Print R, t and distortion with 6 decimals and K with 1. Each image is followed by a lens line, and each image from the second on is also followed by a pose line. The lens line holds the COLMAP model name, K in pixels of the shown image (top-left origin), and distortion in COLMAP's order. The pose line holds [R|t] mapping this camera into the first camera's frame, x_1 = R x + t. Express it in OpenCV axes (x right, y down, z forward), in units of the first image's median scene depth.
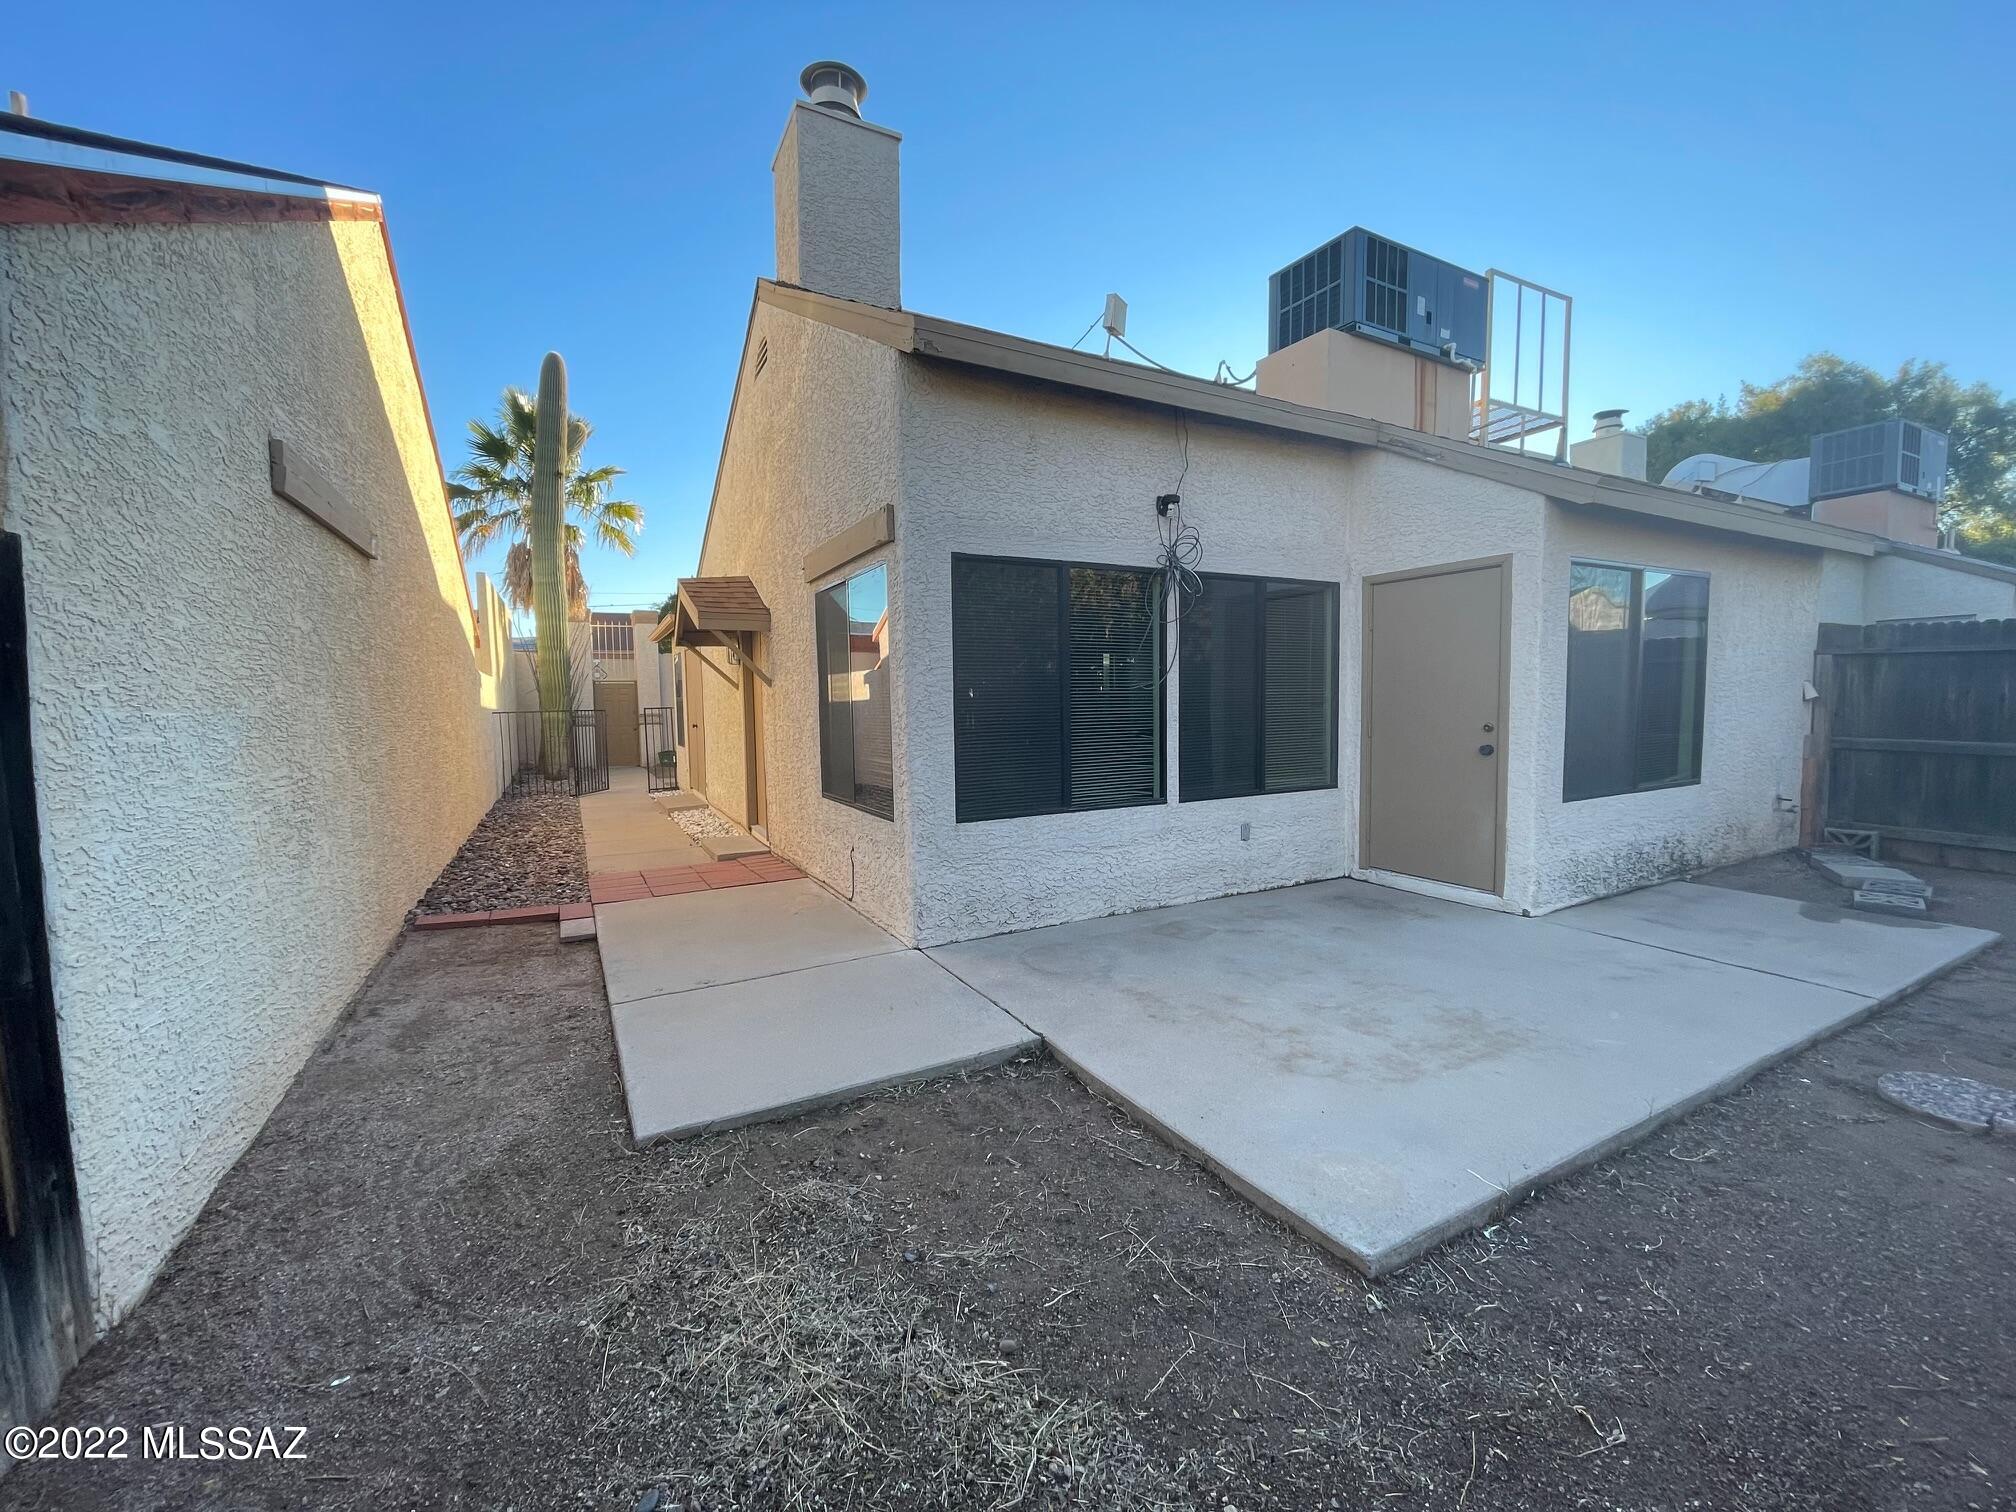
lens RADIAL K [[818.9, 0, 999.8], [0, 818.9, 756.1], [0, 0, 1]] dist [-0.001648, 0.000053]
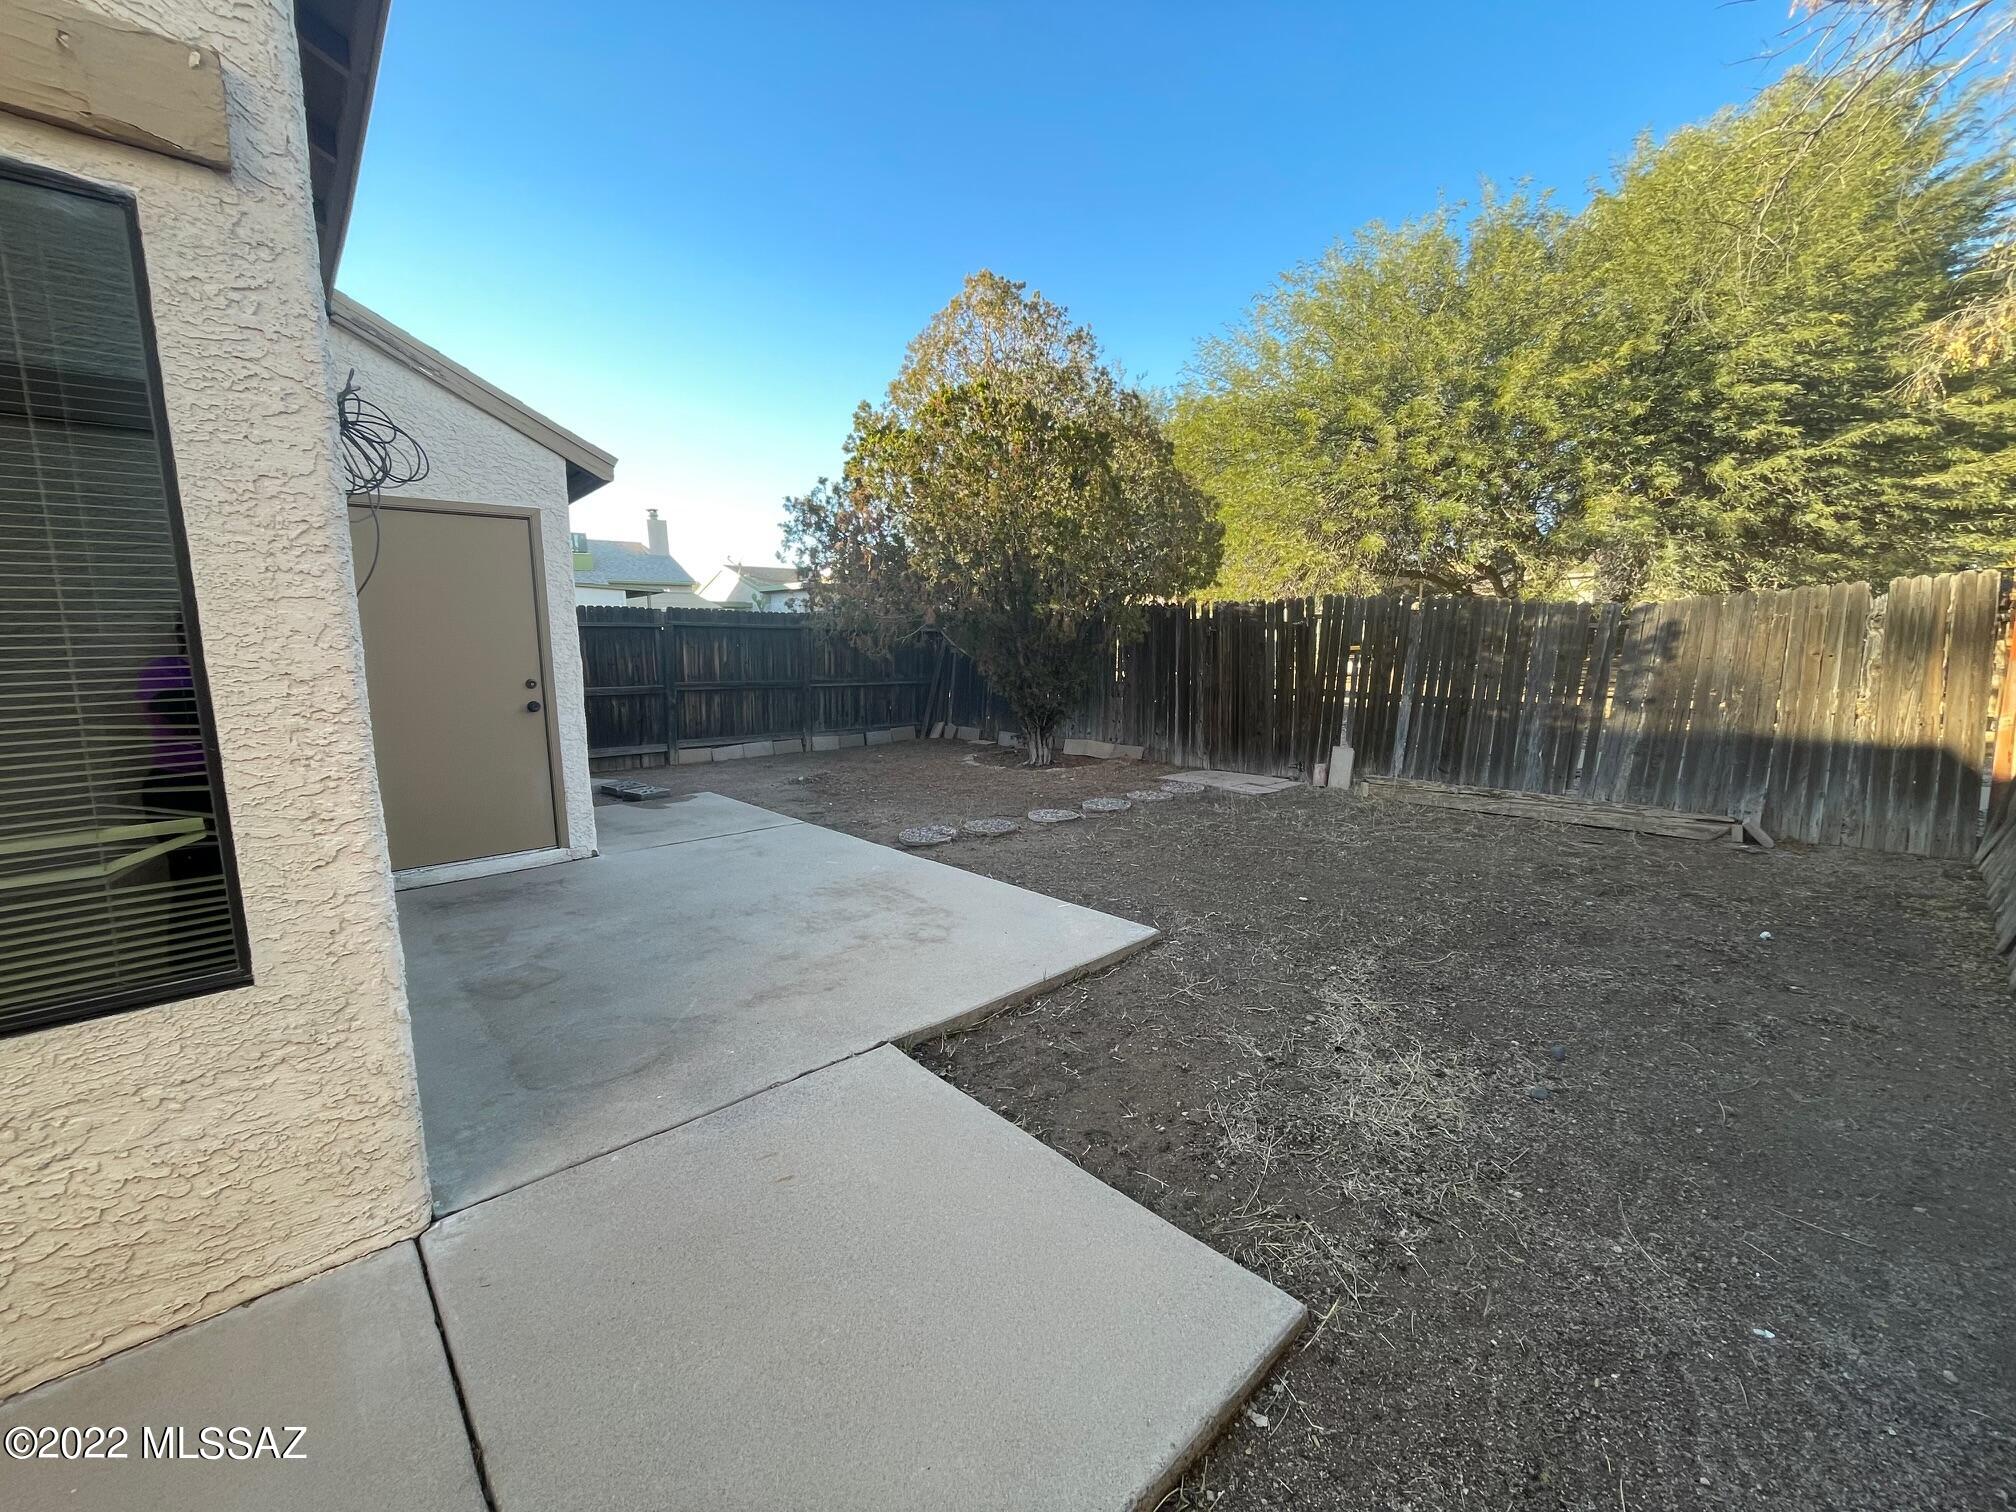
lens RADIAL K [[818.9, 0, 999.3], [0, 818.9, 756.3], [0, 0, 1]] dist [-0.001648, 0.000053]
pose [[-0.244192, -0.112461, 0.963184, -0.658890], [0.090189, 0.986314, 0.138027, -0.044464], [-0.965524, 0.120574, -0.230707, 0.920680]]
